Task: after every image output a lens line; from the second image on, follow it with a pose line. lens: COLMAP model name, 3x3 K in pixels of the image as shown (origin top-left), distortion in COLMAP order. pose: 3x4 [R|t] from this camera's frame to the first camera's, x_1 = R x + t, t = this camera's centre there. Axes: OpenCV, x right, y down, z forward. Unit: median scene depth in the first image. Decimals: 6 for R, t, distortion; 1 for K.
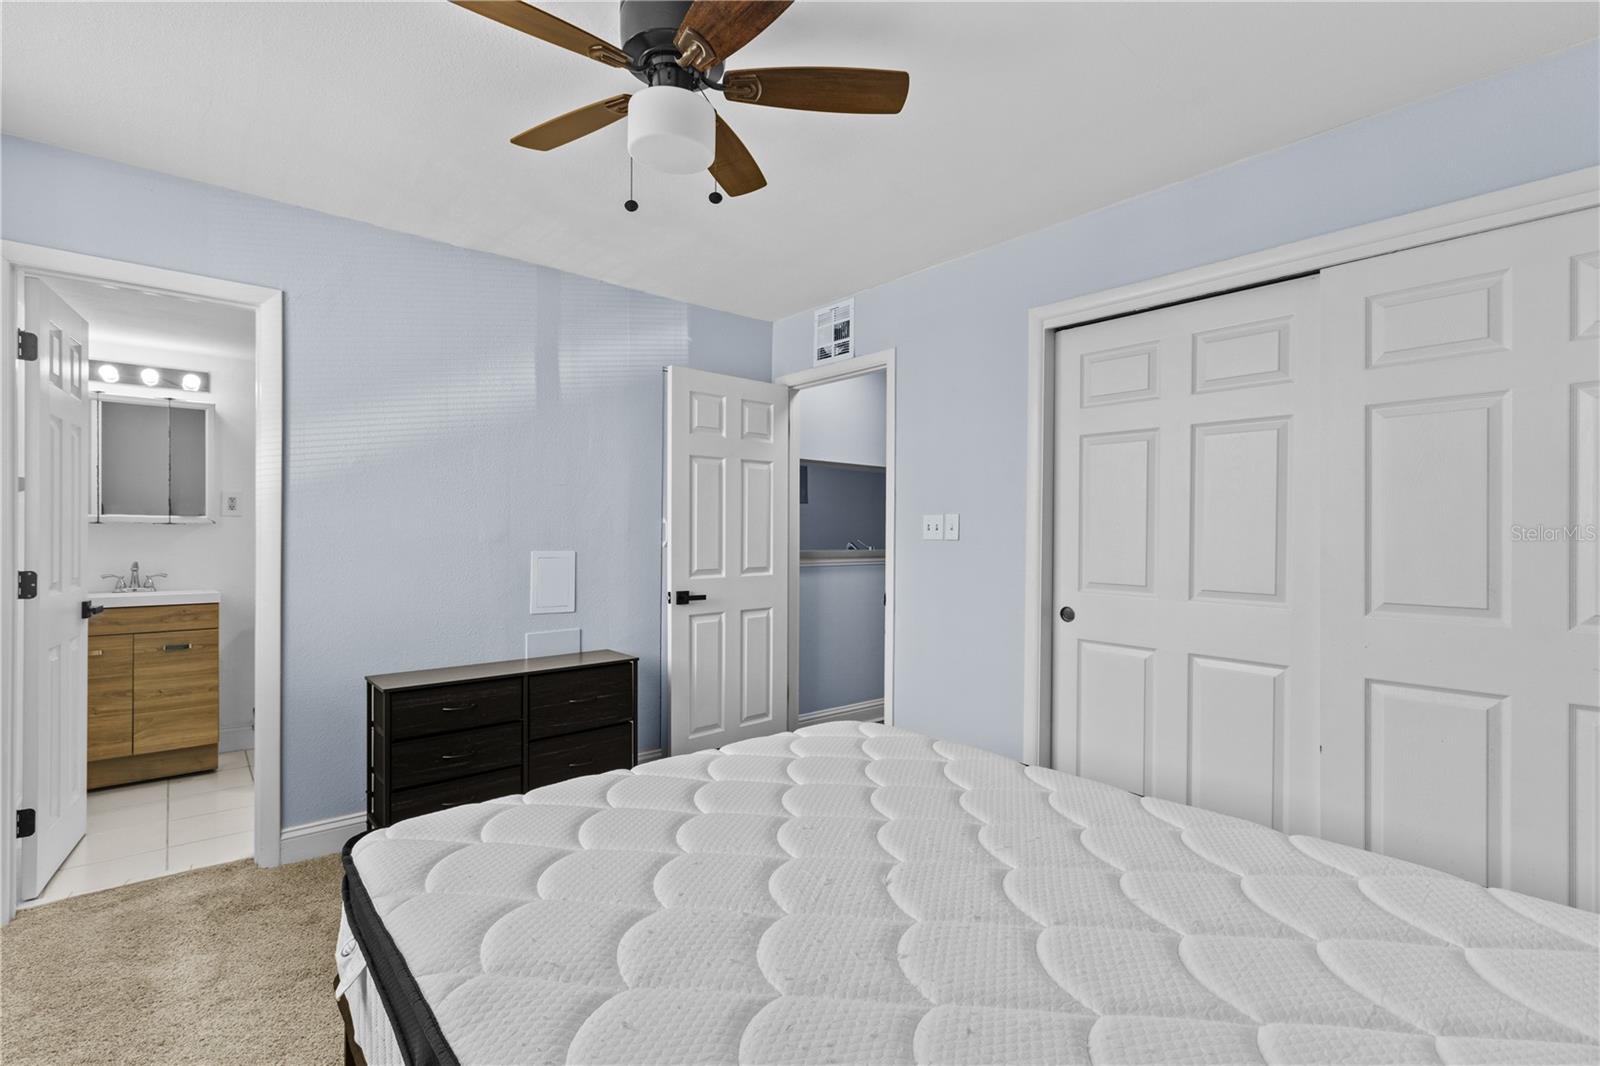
lens RADIAL K [[744.0, 0, 810.9], [0, 744.0, 535.8], [0, 0, 1]] dist [0.010715, -0.003253]
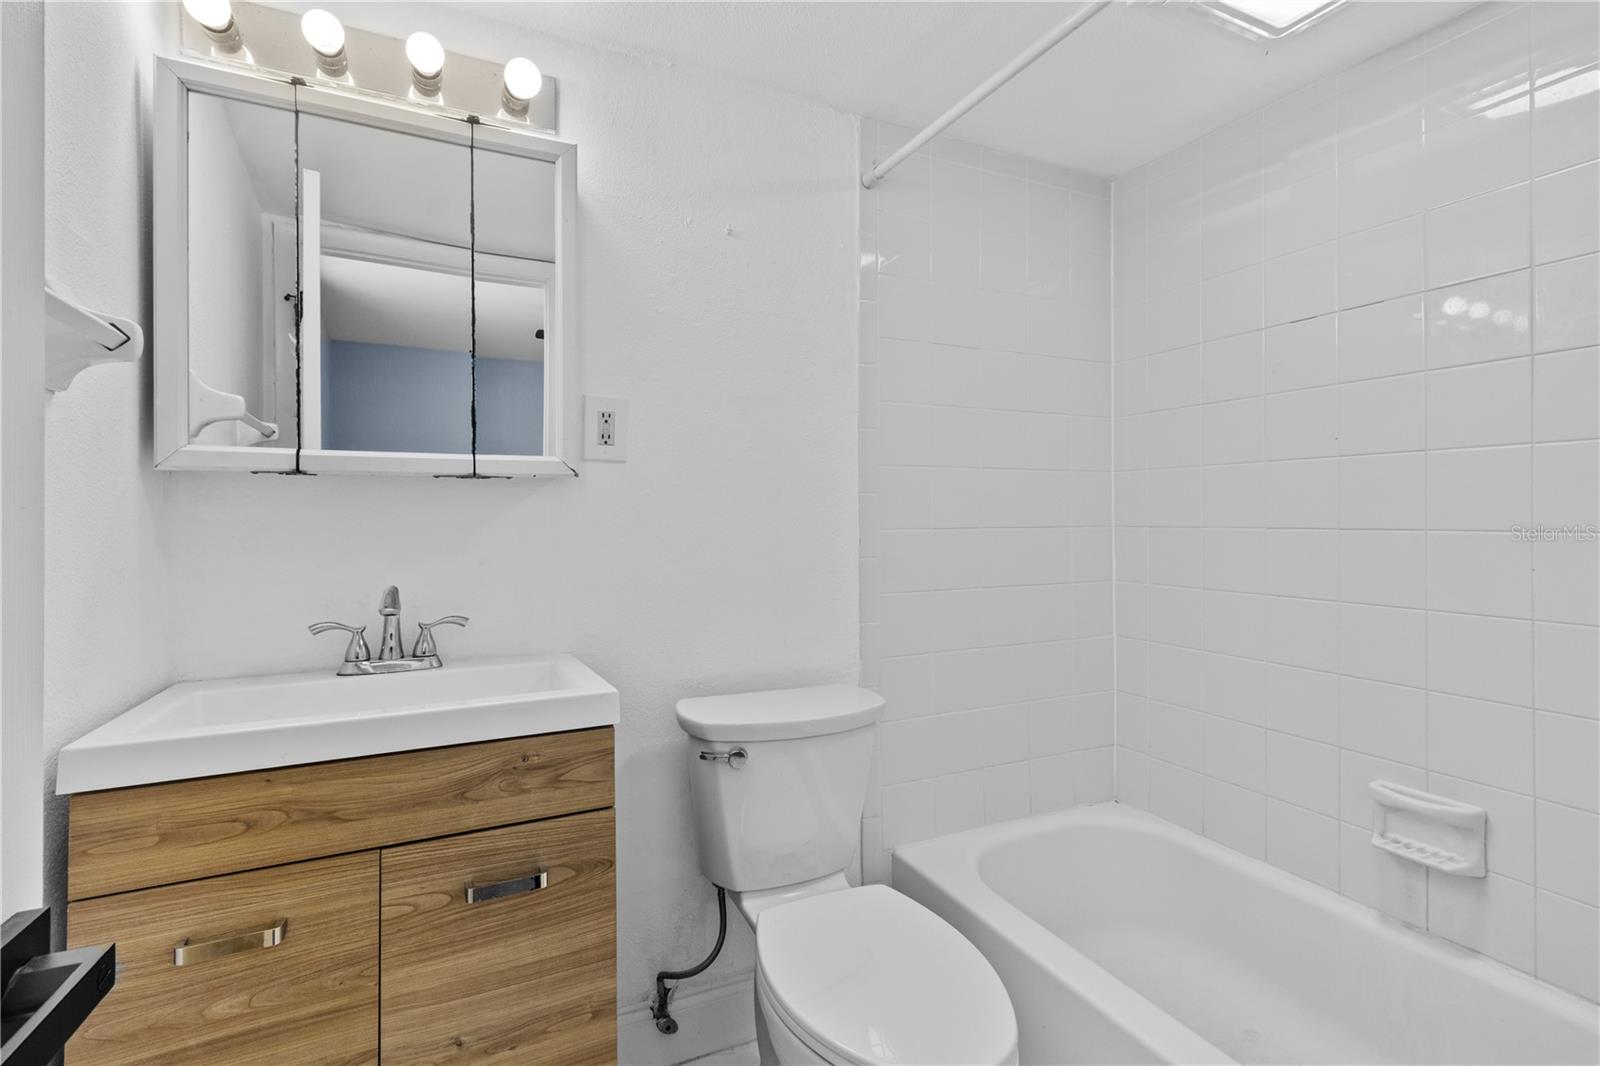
lens RADIAL K [[744.0, 0, 794.5], [0, 744.0, 526.6], [0, 0, 1]] dist [0.010715, -0.003253]
pose [[0.964956, -0.008217, -0.262284, -0.645873], [0.006832, 0.999957, -0.006192, 0.011001], [0.262324, 0.004183, 0.964971, 0.731338]]
